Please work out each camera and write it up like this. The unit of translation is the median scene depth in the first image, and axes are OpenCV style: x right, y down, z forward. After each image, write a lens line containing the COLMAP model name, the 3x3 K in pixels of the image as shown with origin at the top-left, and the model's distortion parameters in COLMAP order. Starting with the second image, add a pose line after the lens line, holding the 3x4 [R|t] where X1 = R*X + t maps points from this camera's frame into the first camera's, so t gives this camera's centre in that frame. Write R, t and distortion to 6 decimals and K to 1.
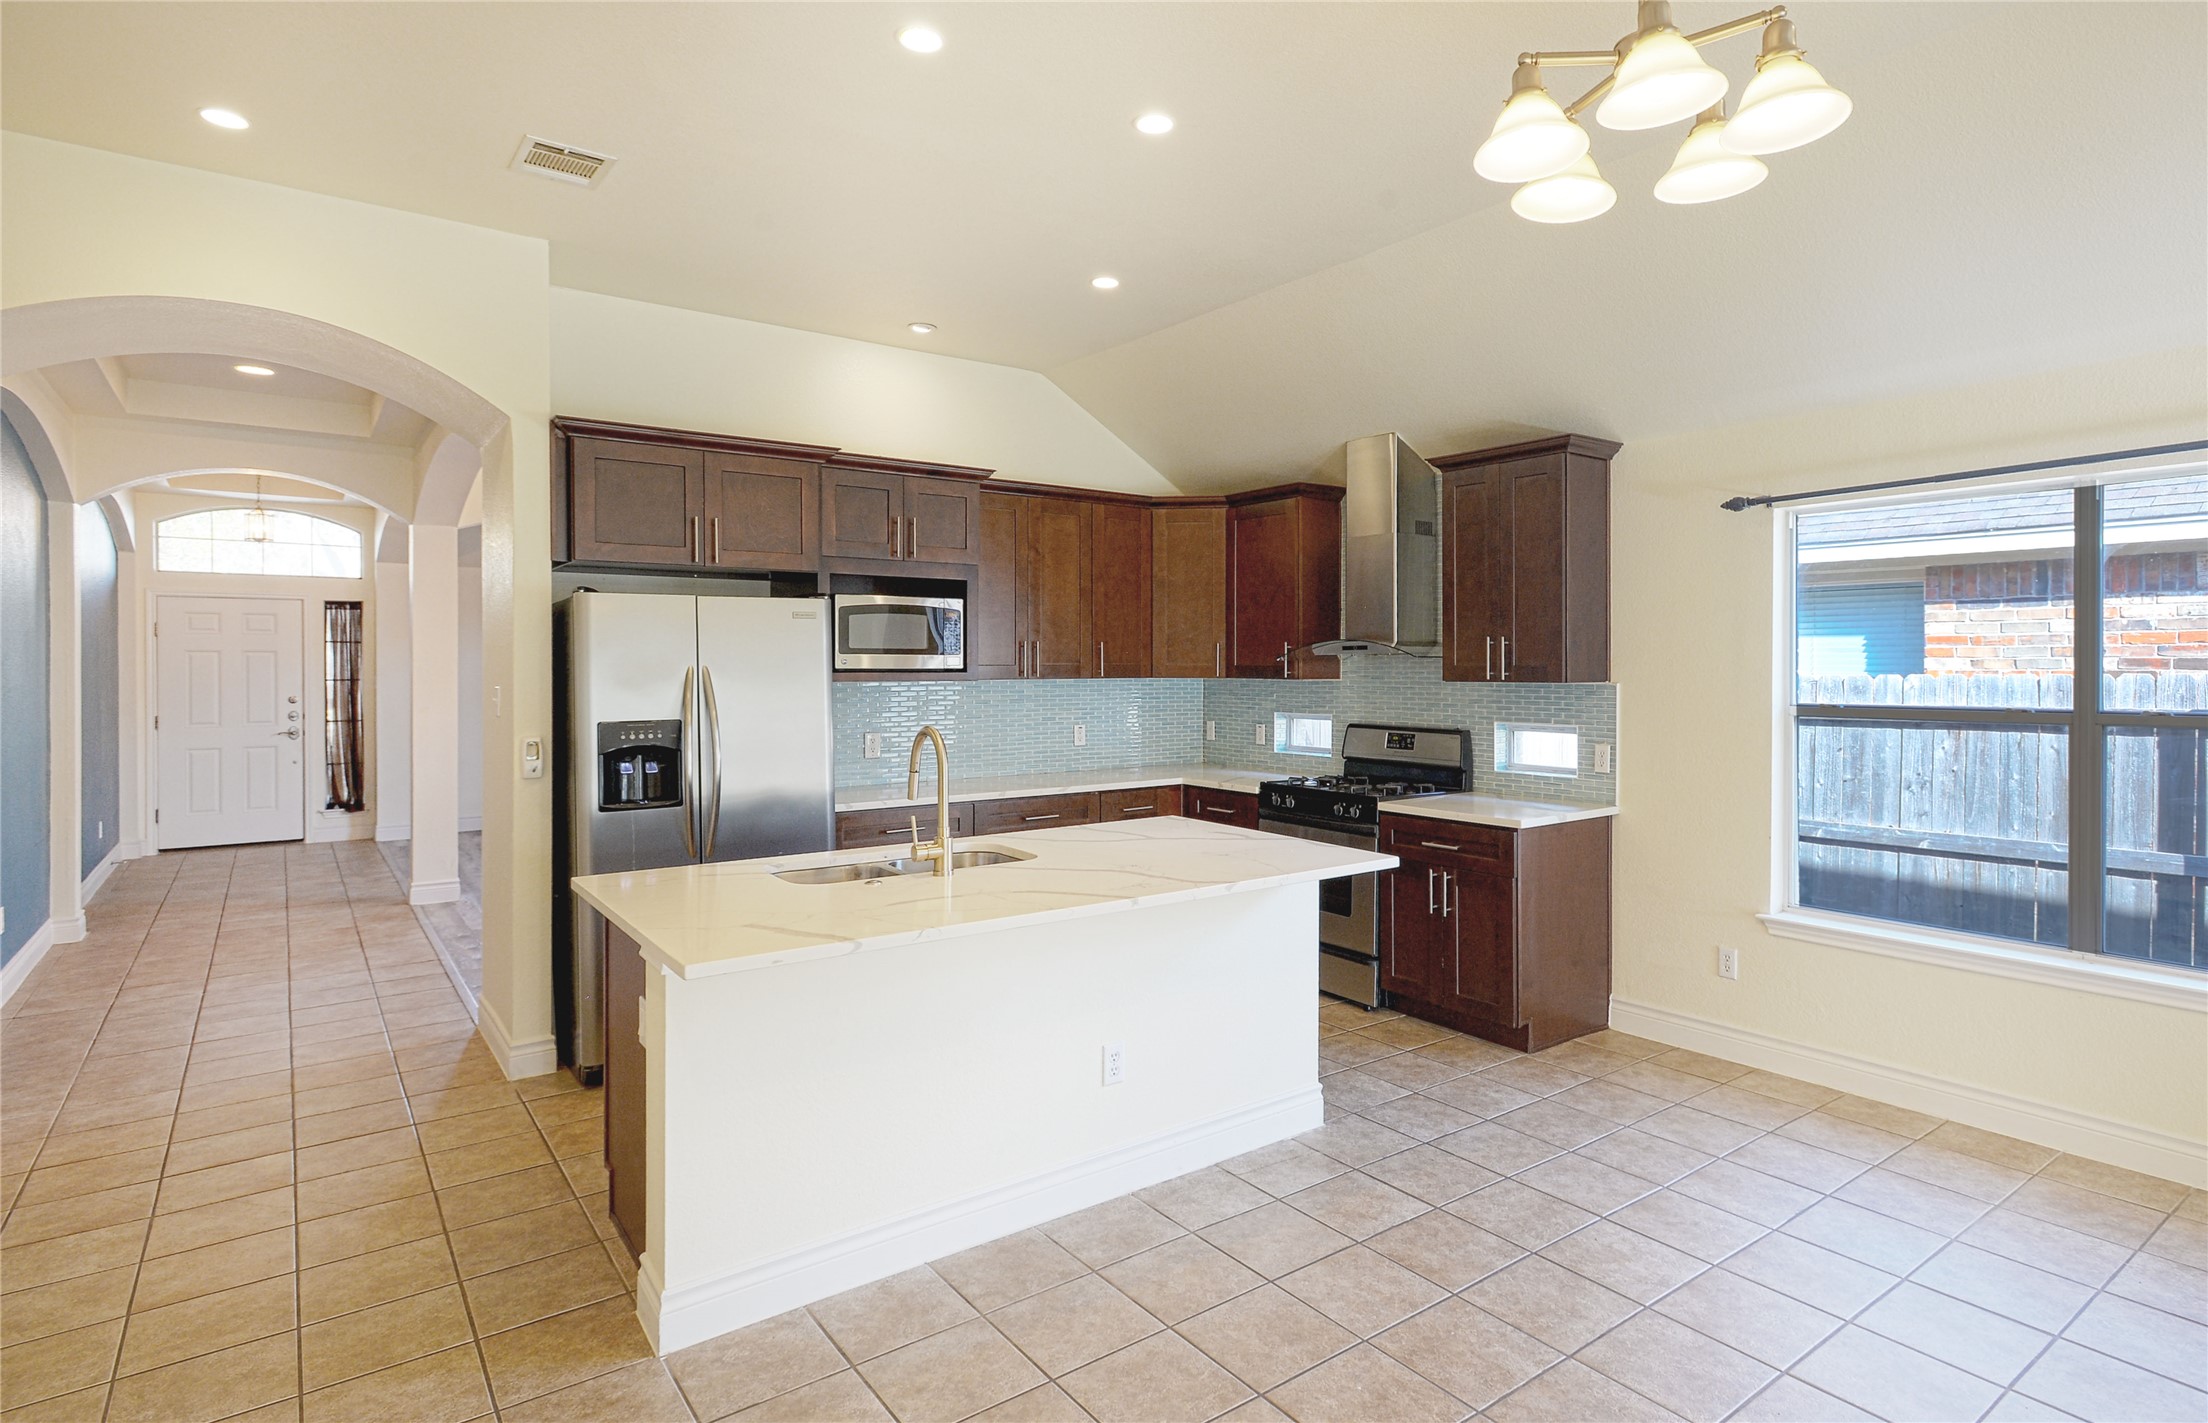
lens RADIAL K [[1155.6, 0, 1186.5], [0, 1155.6, 684.4], [0, 0, 1]] dist [0.007974, 0.000347]
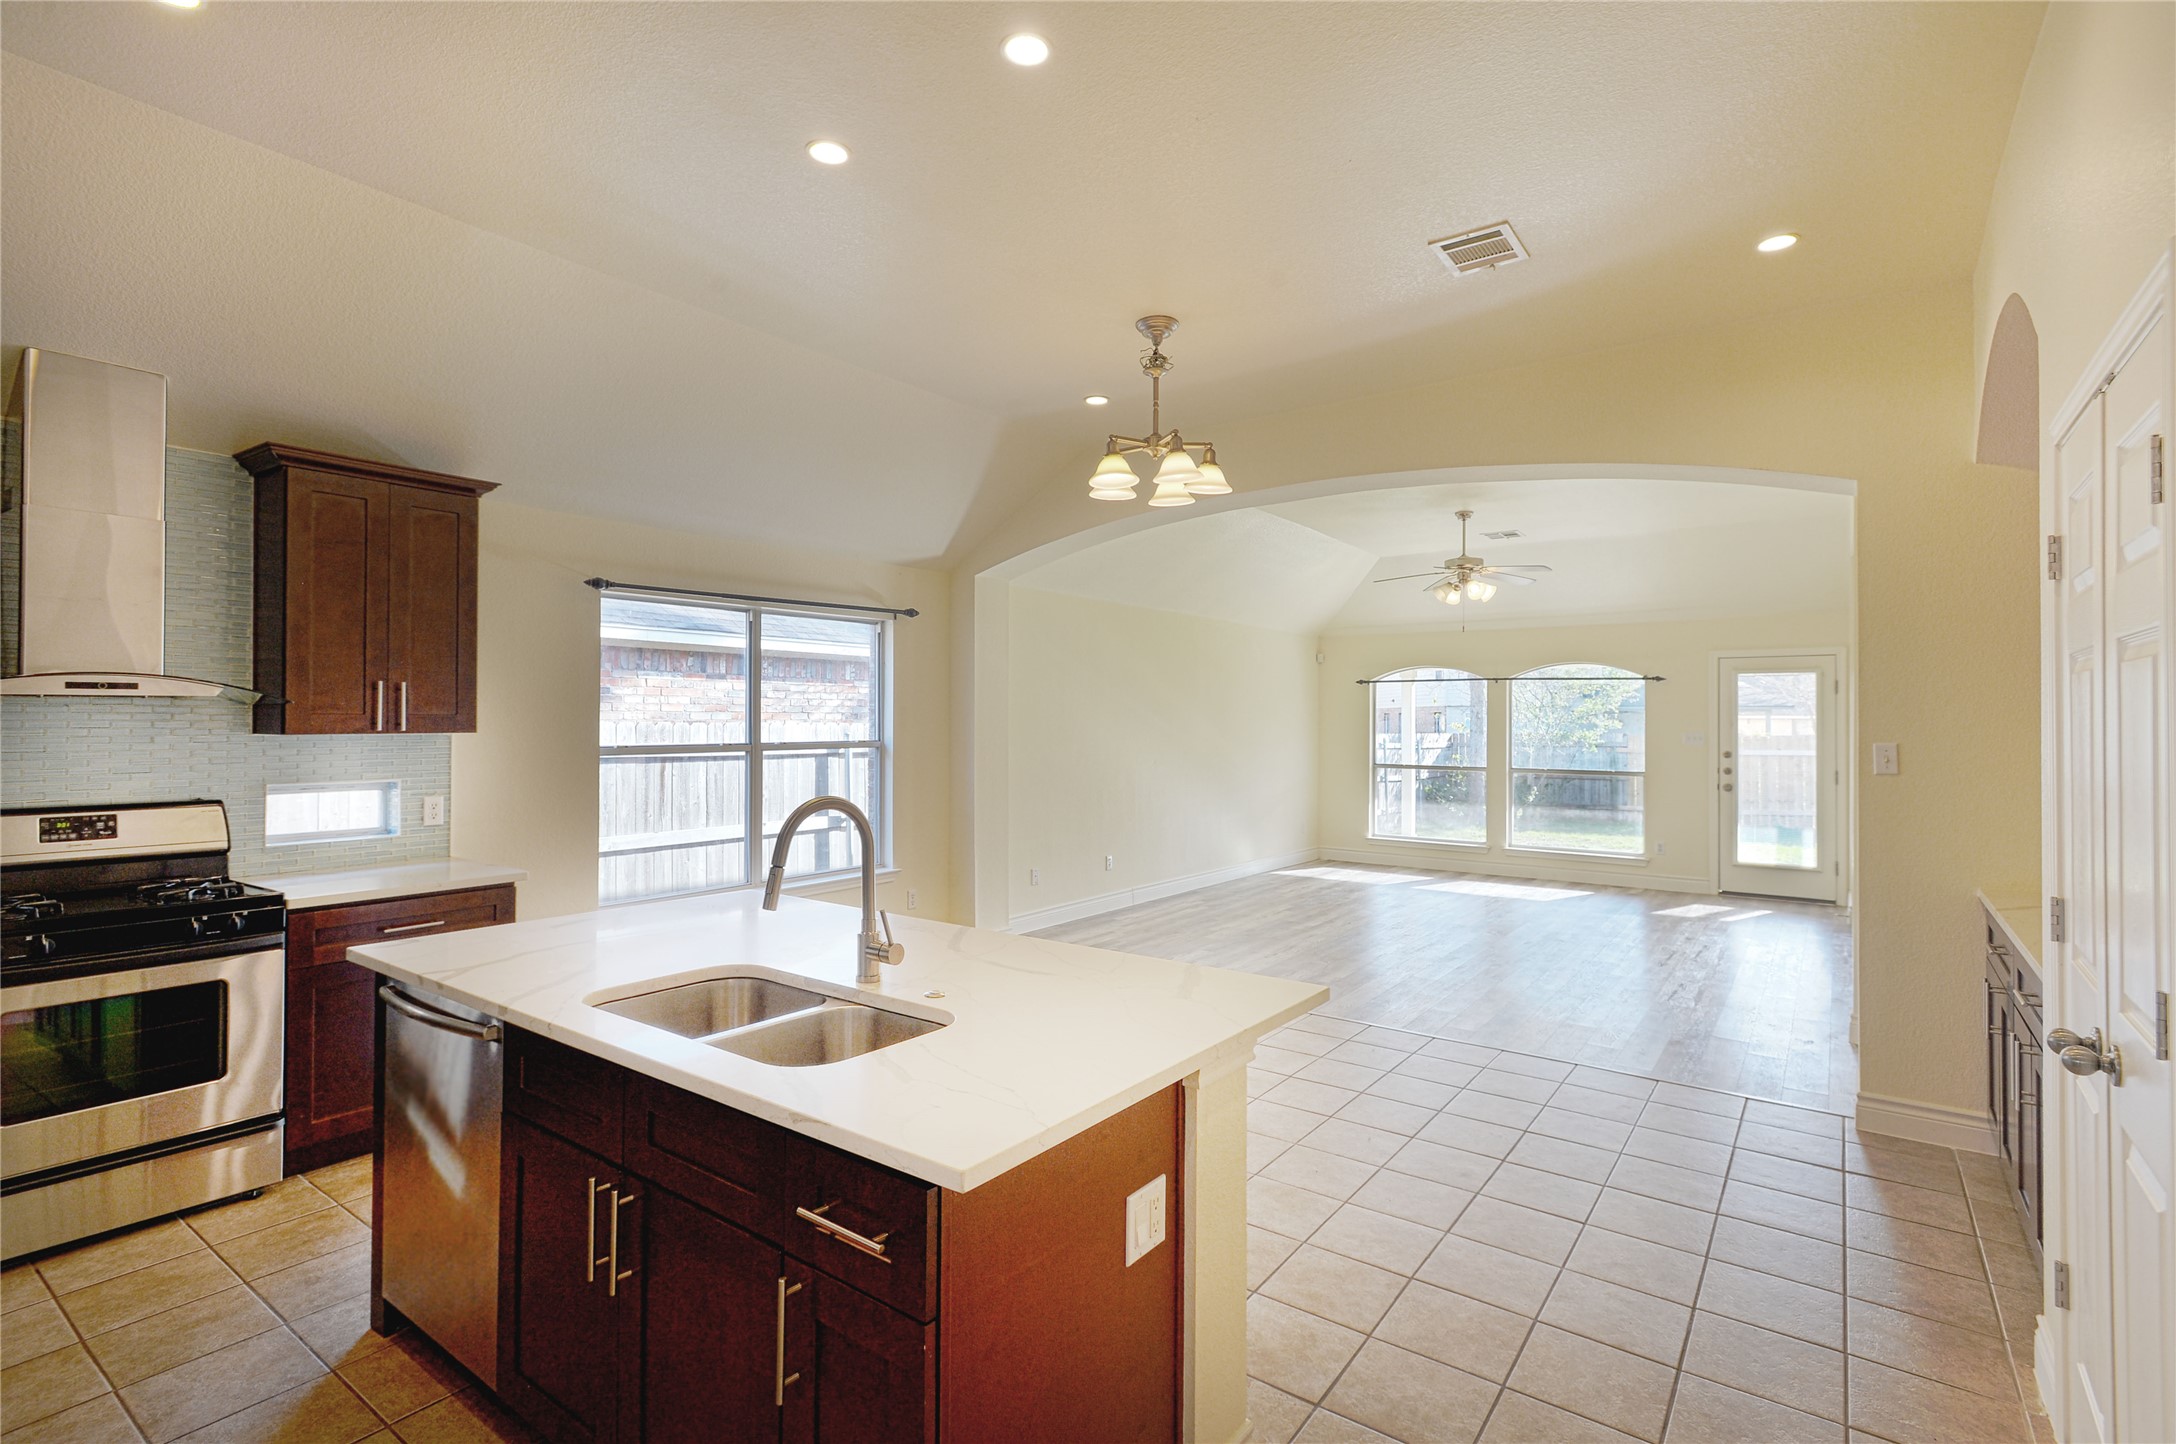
lens RADIAL K [[1046.1, 0, 1068.3], [0, 1046.1, 703.7], [0, 0, 1]] dist [0.000145, -0.001083]
pose [[-0.245660, 0.013140, 0.969267, -0.701485], [0.013464, 0.999858, -0.010143, -0.010899], [-0.969263, 0.010558, -0.245802, 0.785110]]
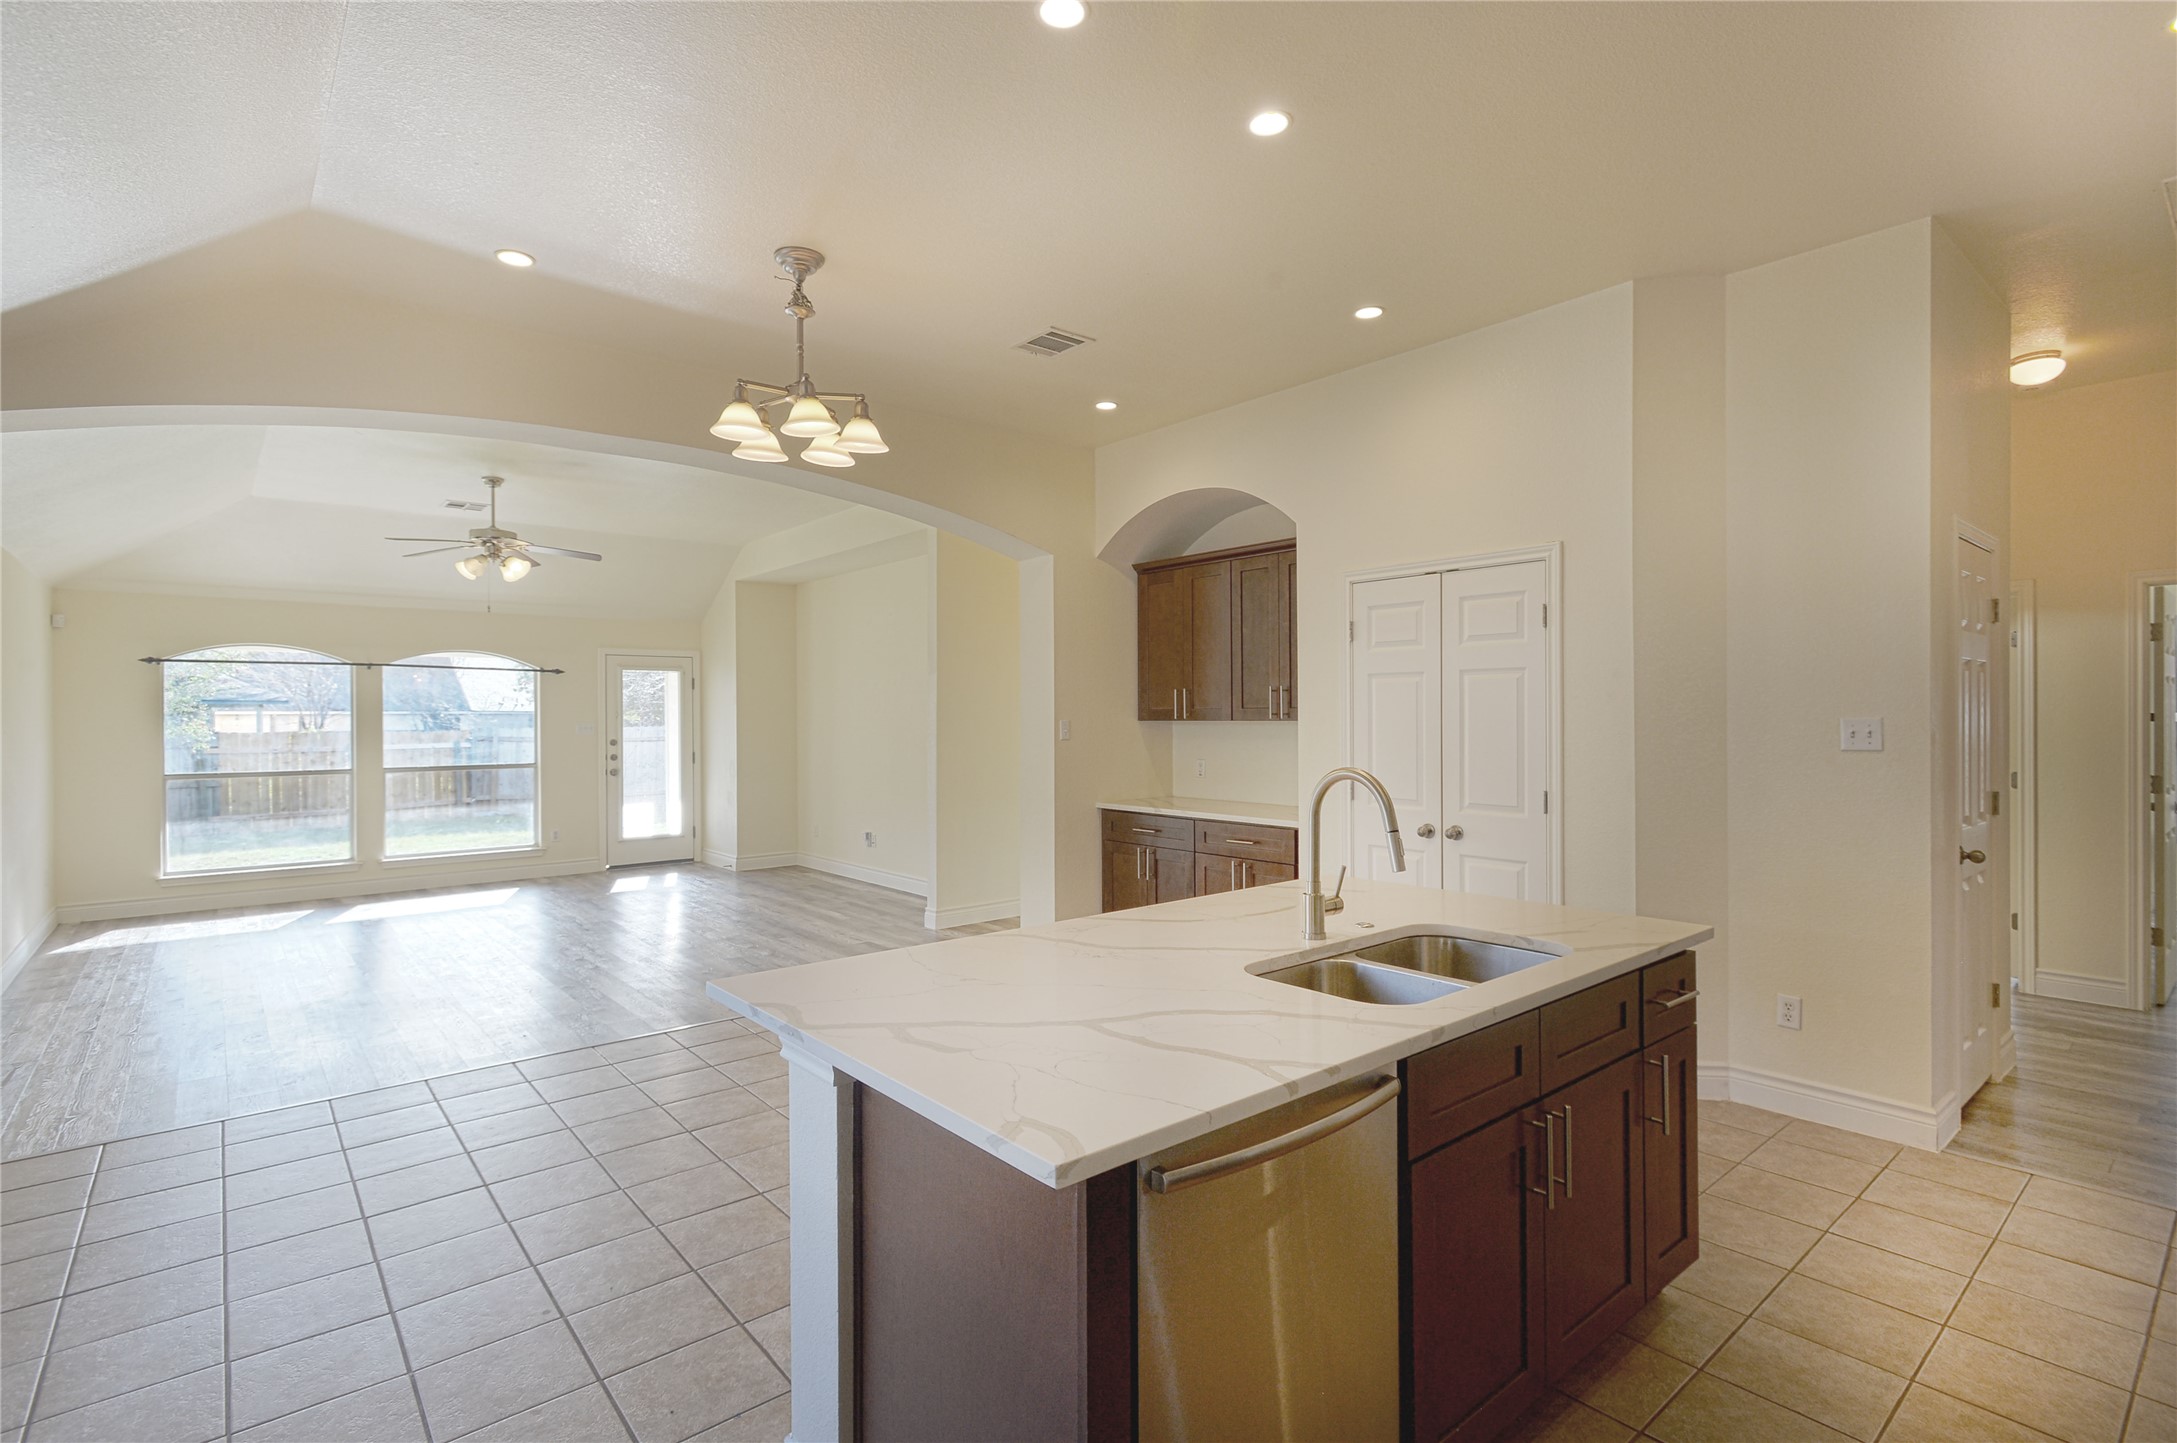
lens RADIAL K [[1046.6, 0, 1114.9], [0, 1046.6, 714.9], [0, 0, 1]] dist [0.000145, -0.001083]
pose [[-0.999466, 0.003475, -0.032495, -0.032864], [0.002922, 0.999851, 0.017027, -0.009859], [0.032550, 0.016922, -0.999327, 1.325123]]
